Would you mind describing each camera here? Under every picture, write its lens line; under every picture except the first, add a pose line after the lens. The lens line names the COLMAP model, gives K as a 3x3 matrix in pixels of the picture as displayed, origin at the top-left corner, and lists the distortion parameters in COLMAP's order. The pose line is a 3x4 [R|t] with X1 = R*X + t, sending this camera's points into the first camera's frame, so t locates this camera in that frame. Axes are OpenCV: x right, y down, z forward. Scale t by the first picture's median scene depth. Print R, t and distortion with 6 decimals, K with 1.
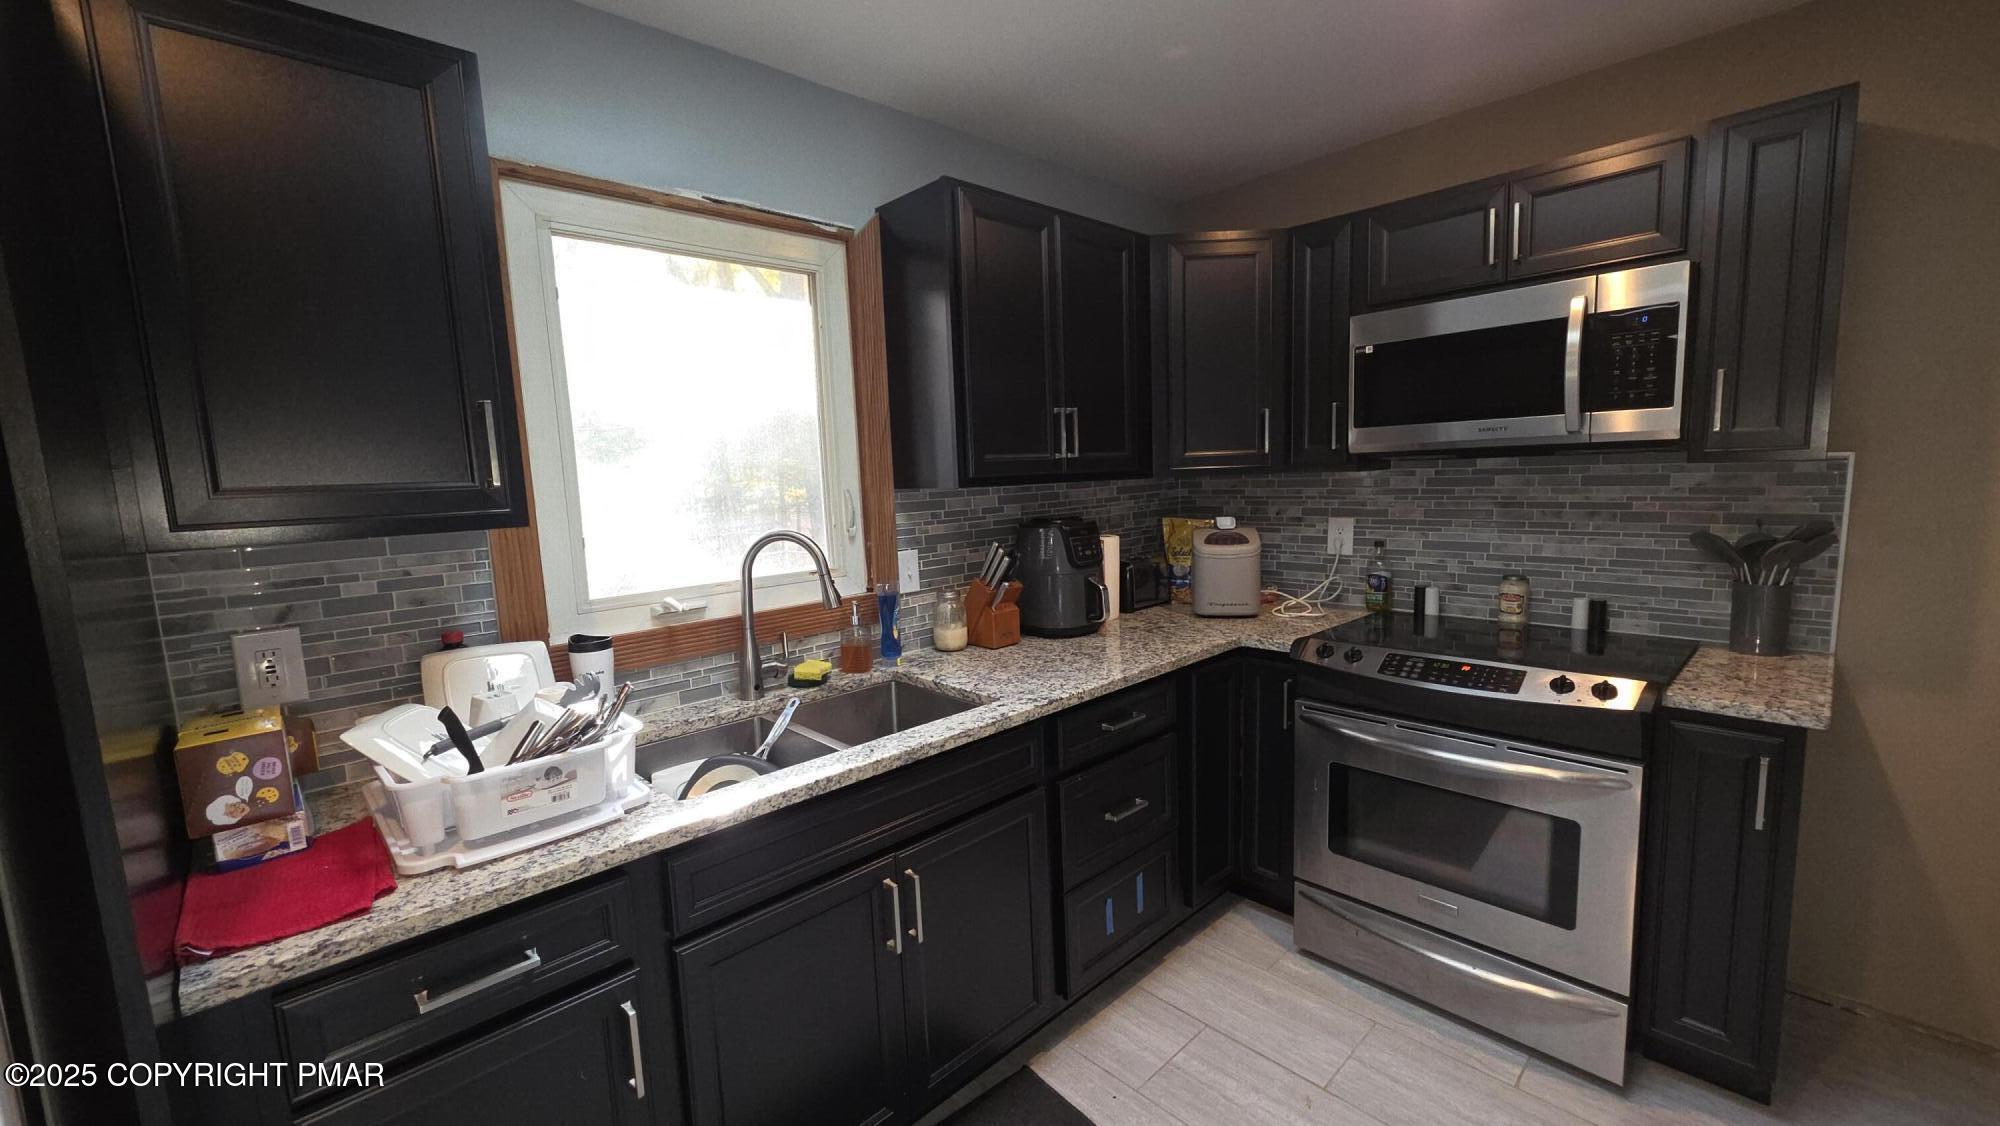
lens RADIAL K [[800.1, 0, 992.6], [0, 800.1, 571.3], [0, 0, 1]] dist [0.008050, -0.000617]
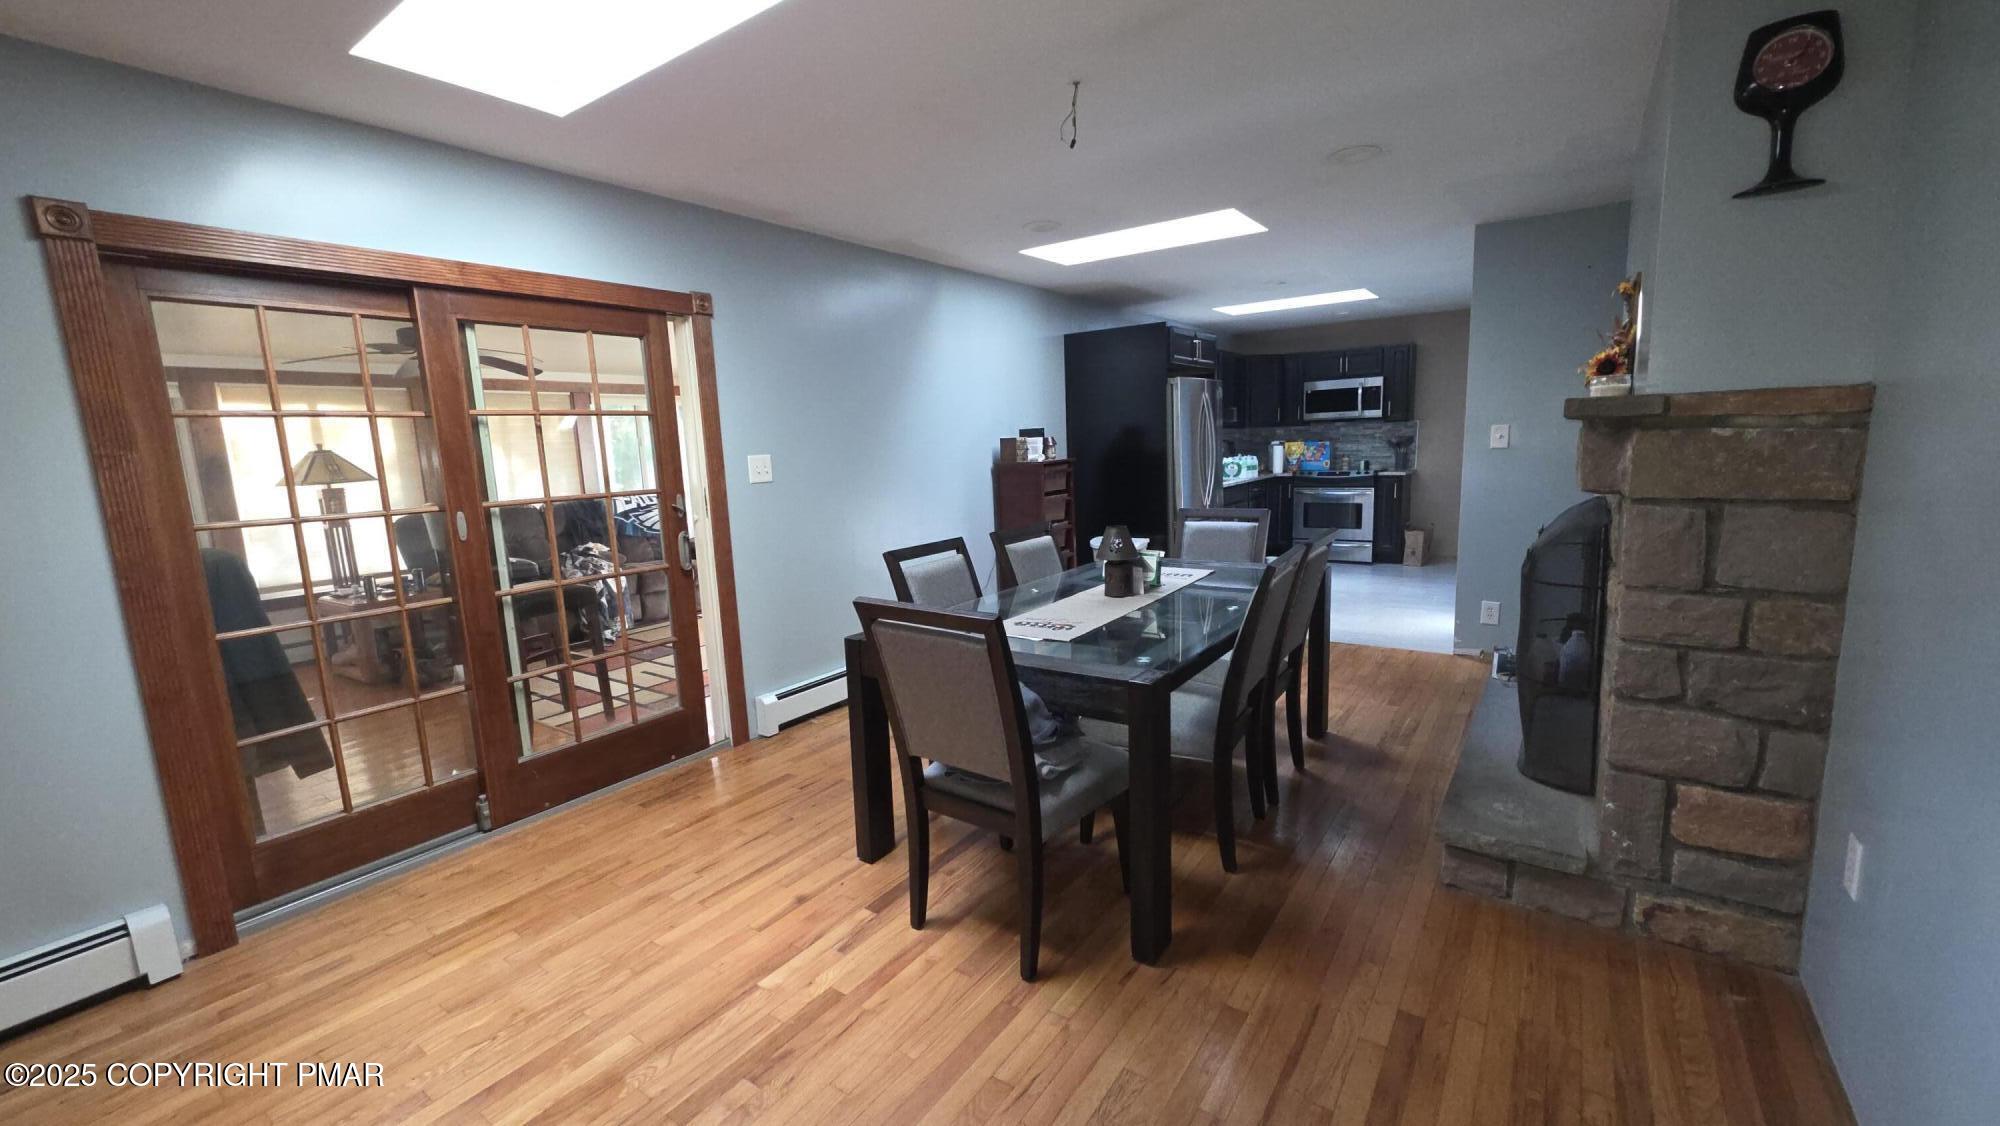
lens RADIAL K [[800.1, 0, 997.3], [0, 800.1, 567.5], [0, 0, 1]] dist [0.008050, -0.000617]
pose [[0.981796, -0.029083, 0.187696, -1.778511], [0.025226, 0.999419, 0.022906, 0.436404], [-0.188254, -0.017754, 0.981960, -2.531131]]
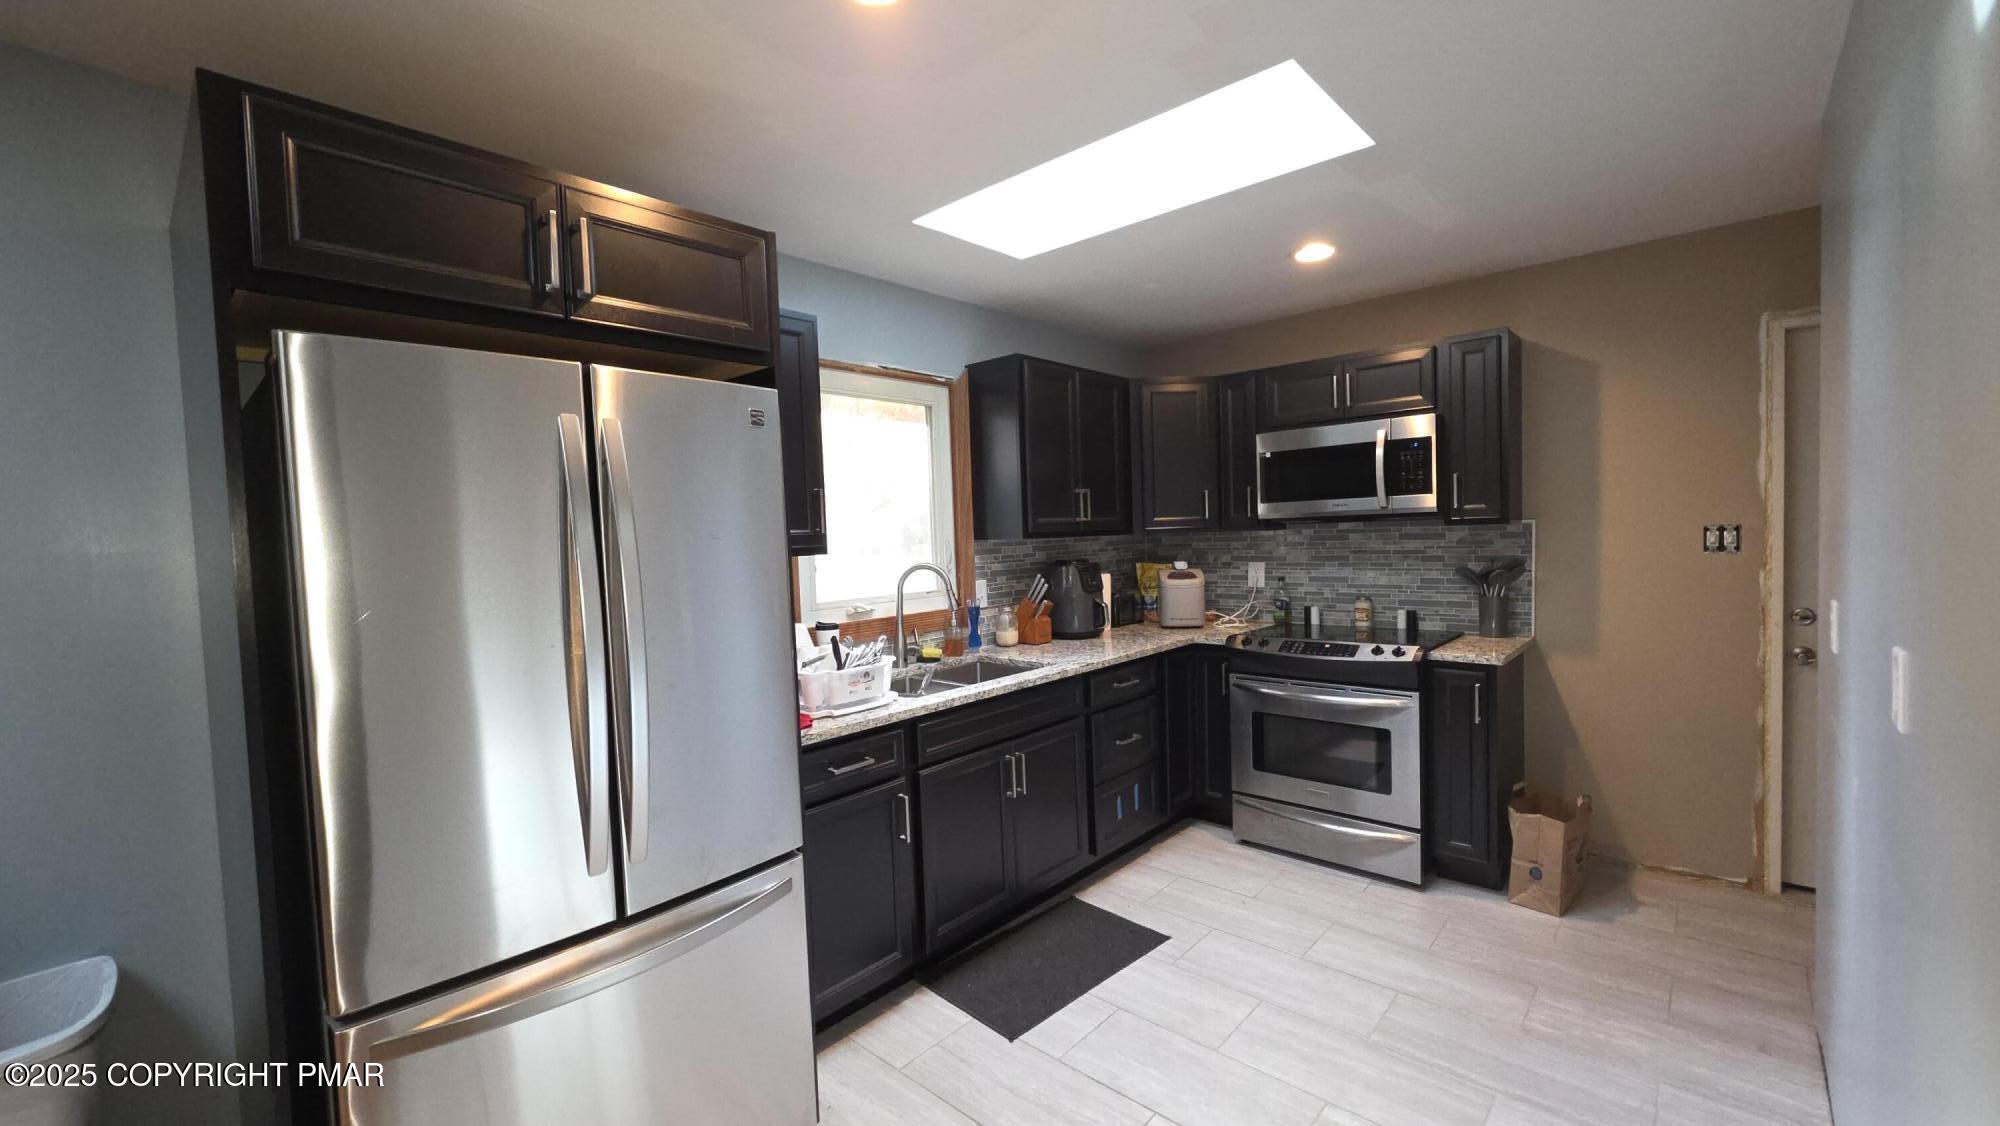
lens RADIAL K [[800.1, 0, 994.2], [0, 800.1, 572.9], [0, 0, 1]] dist [0.008050, -0.000617]
pose [[0.996960, 0.000118, 0.077910, -0.220966], [0.006025, 0.996887, -0.078613, 0.089374], [-0.077677, 0.078843, 0.993856, -0.582575]]
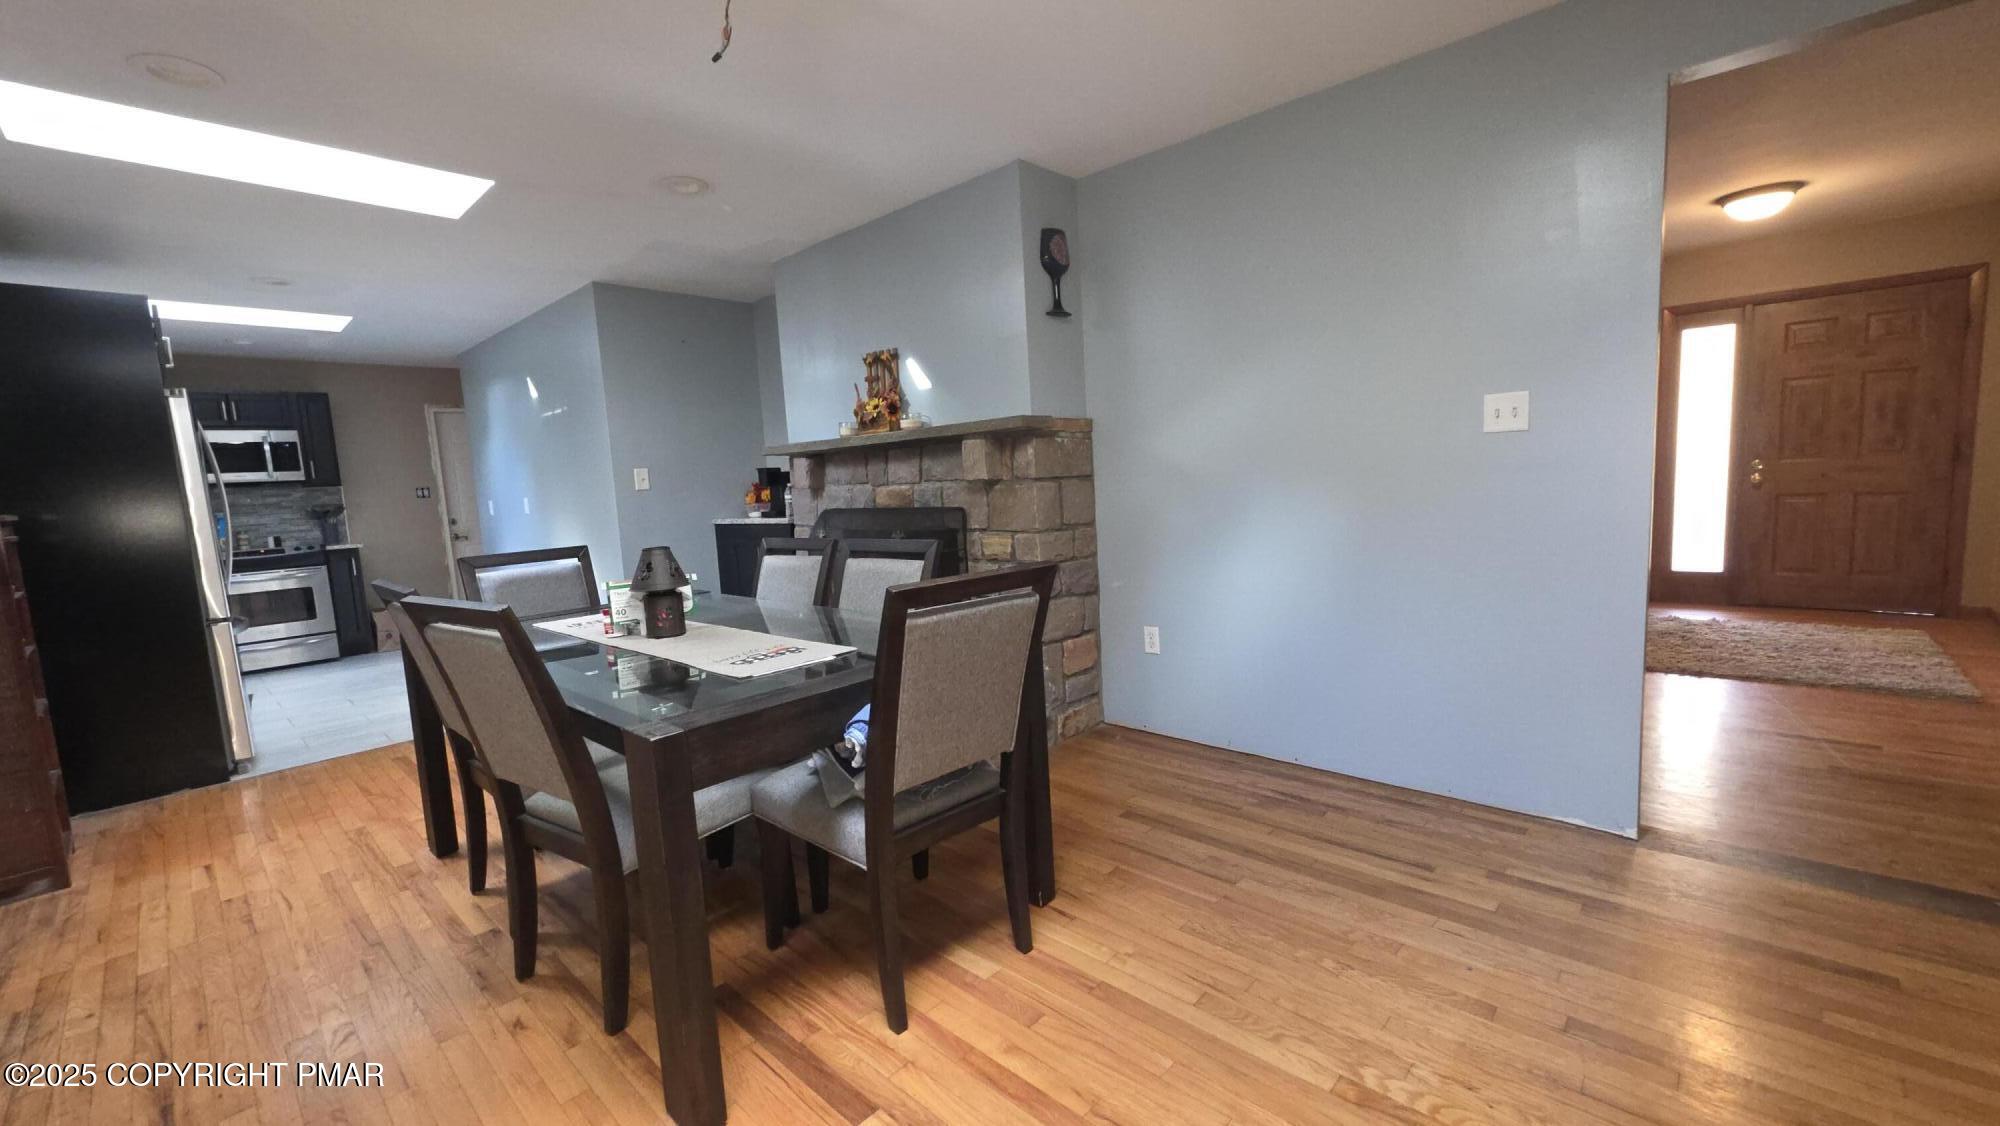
lens RADIAL K [[800.1, 0, 984.4], [0, 800.1, 570.7], [0, 0, 1]] dist [0.008050, -0.000617]
pose [[-0.042958, -0.074657, 0.996284, -2.464881], [0.184503, 0.979459, 0.081352, 0.426010], [-0.981893, 0.187312, -0.028301, -1.530874]]
